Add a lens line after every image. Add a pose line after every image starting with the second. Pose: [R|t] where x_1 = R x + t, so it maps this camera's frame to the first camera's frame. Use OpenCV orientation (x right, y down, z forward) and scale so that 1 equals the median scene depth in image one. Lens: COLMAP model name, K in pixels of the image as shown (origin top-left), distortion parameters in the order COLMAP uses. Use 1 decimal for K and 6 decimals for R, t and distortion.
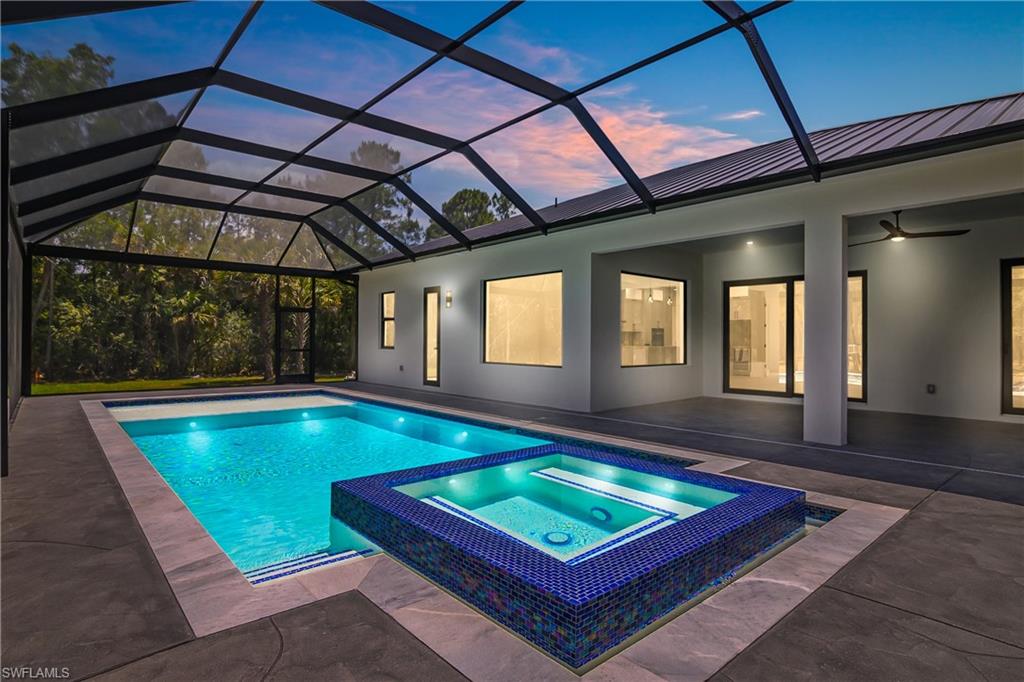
lens RADIAL K [[542.9, 0, 502.9], [0, 542.9, 334.0], [0, 0, 1]] dist [-0.024348, 0.001656]
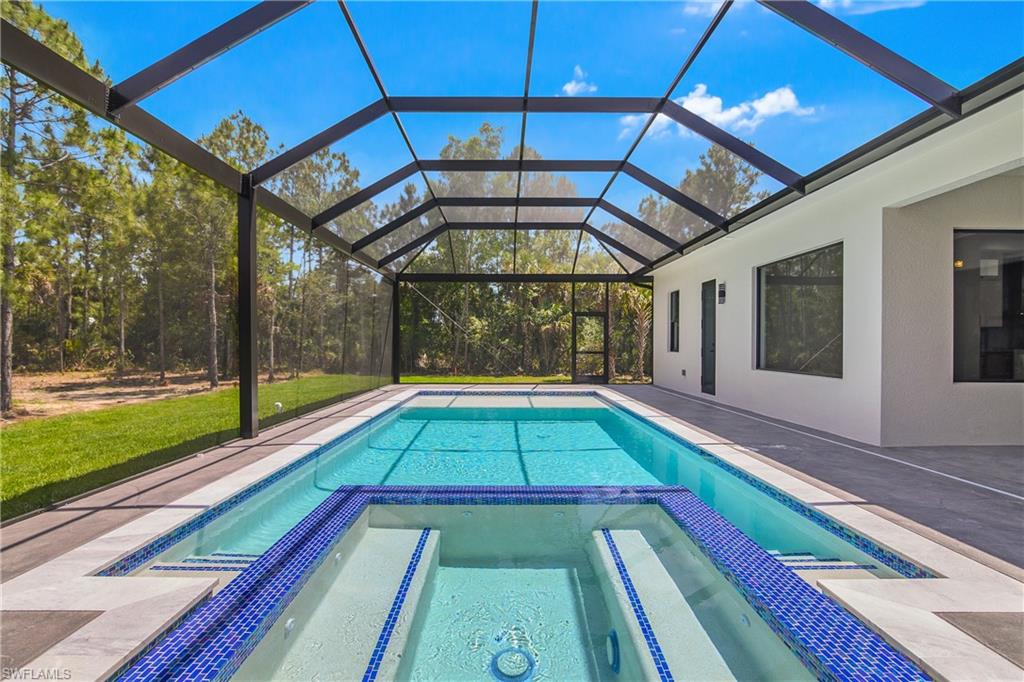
lens RADIAL K [[509.5, 0, 497.4], [0, 509.5, 342.1], [0, 0, 1]] dist [-0.024083, 0.005133]
pose [[0.750262, -0.002456, -0.661136, 0.120763], [0.005250, 0.999984, 0.002243, 0.005576], [0.661120, -0.005154, 0.750263, 0.124208]]
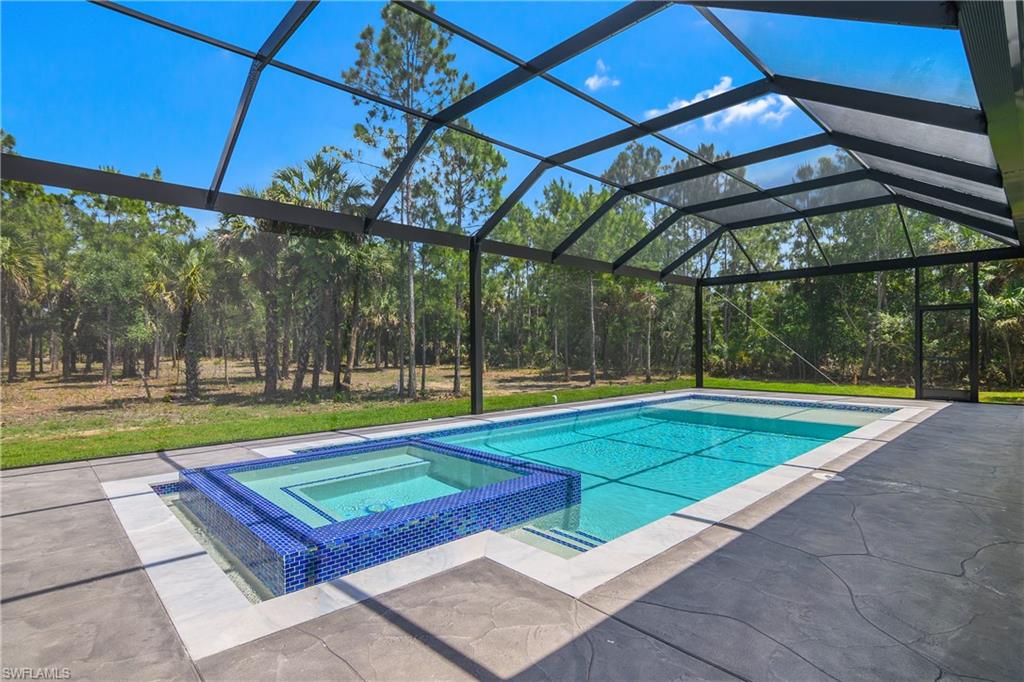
lens RADIAL K [[509.5, 0, 497.0], [0, 509.5, 339.3], [0, 0, 1]] dist [-0.024083, 0.005133]
pose [[0.030871, -0.018260, -0.999357, 0.283672], [0.013557, 0.999749, -0.017848, 0.005389], [0.999431, -0.012998, 0.031111, 0.287068]]
